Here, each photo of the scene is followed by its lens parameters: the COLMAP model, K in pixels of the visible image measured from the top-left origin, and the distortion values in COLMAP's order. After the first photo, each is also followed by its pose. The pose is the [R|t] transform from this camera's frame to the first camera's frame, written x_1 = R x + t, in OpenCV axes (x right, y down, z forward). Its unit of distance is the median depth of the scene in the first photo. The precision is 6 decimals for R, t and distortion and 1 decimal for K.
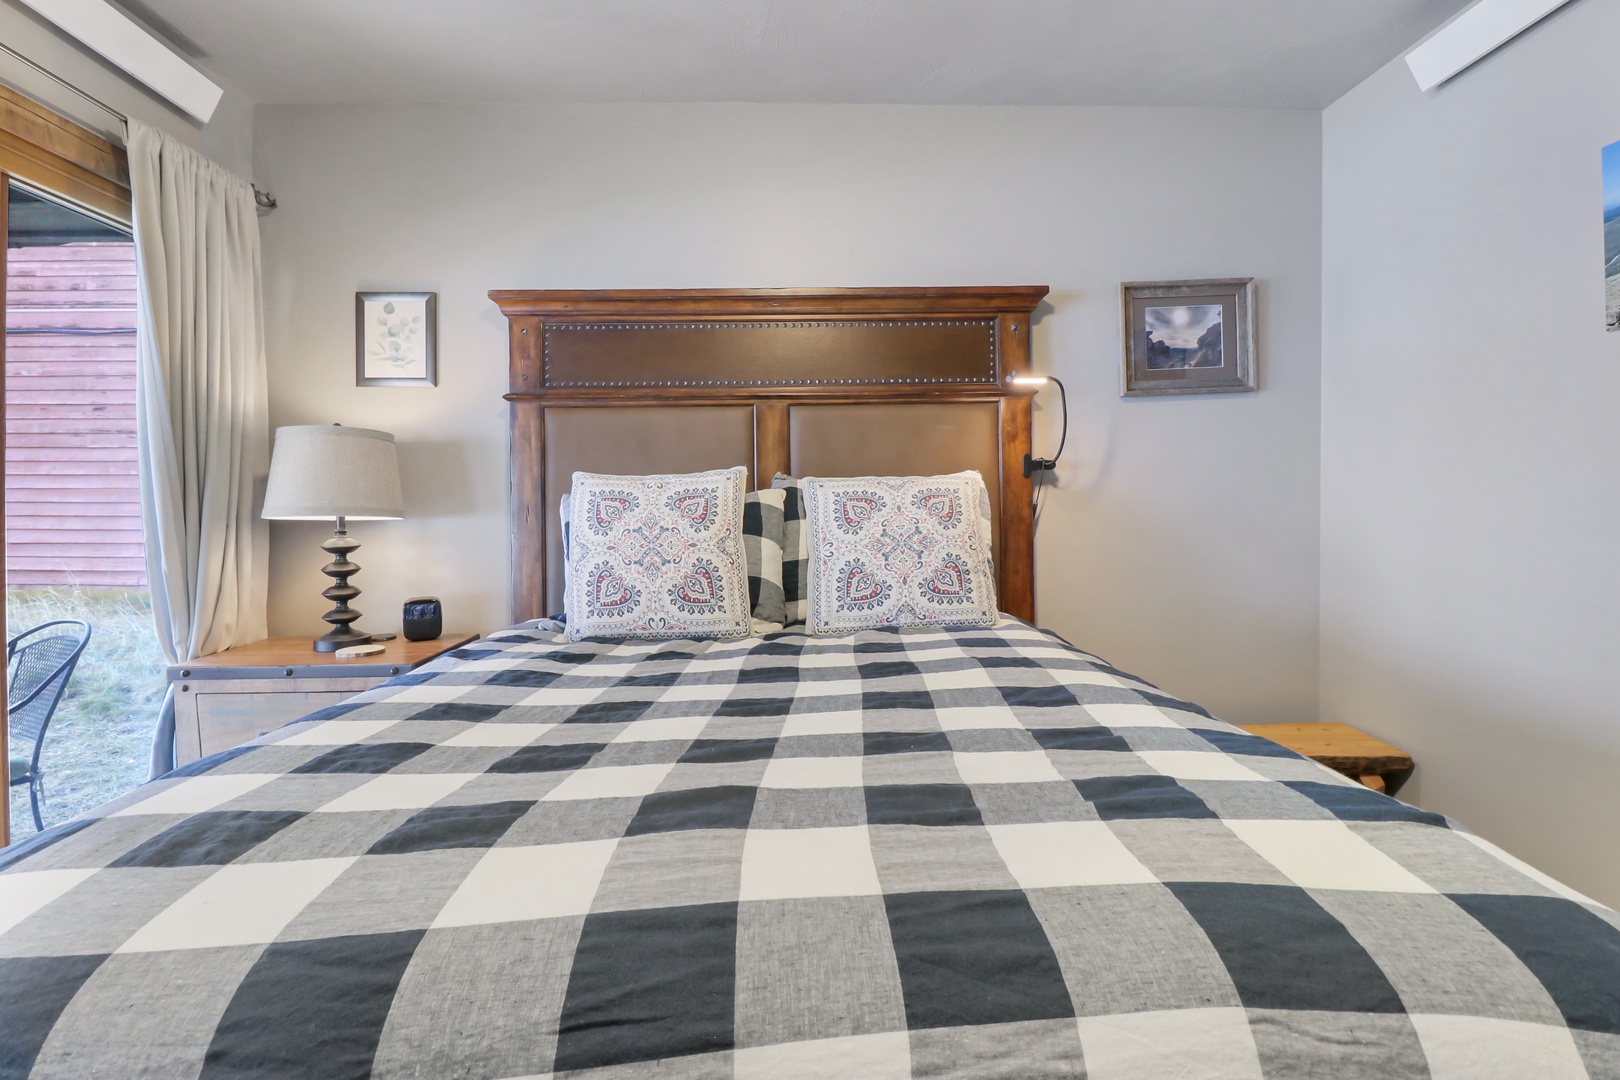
lens RADIAL K [[783.5, 0, 805.6], [0, 783.5, 526.4], [0, 0, 1]] dist [0.002728, -0.016607]
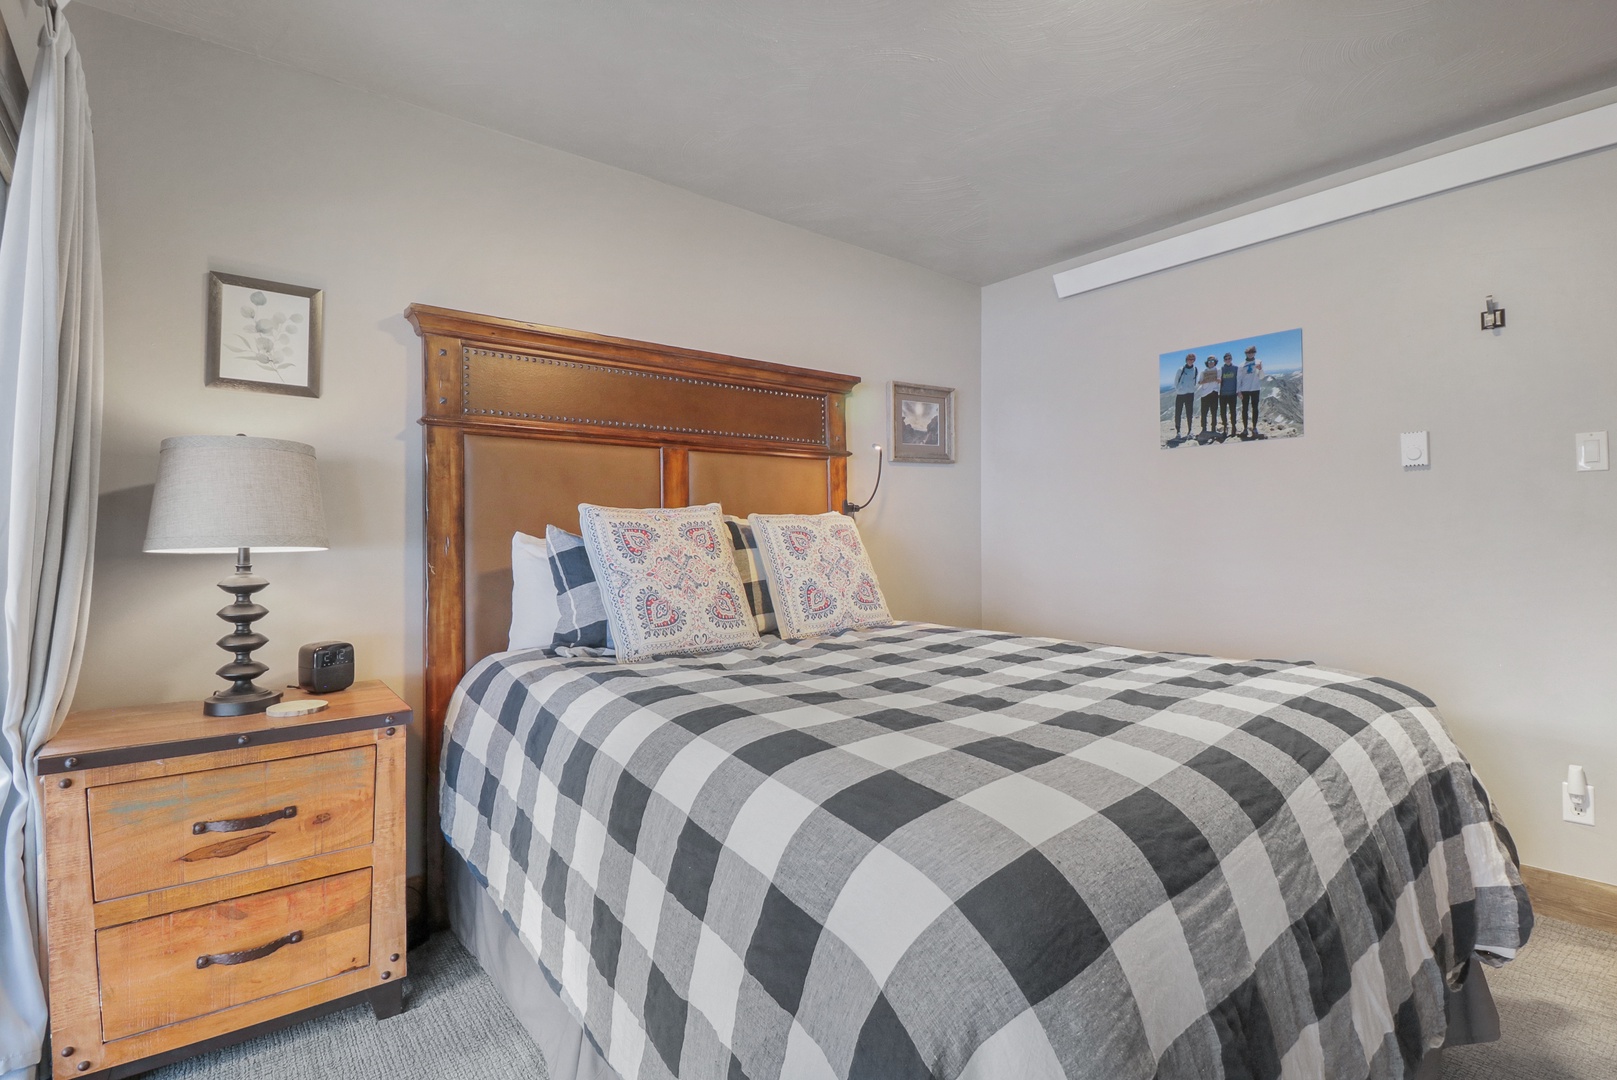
lens RADIAL K [[782.0, 0, 804.1], [0, 782.0, 526.5], [0, 0, 1]] dist [0.002728, -0.016607]
pose [[0.786779, 0.013374, 0.617090, -0.623550], [0.015151, 0.999046, -0.040969, 0.006789], [-0.617049, 0.041583, 0.785826, 0.000350]]
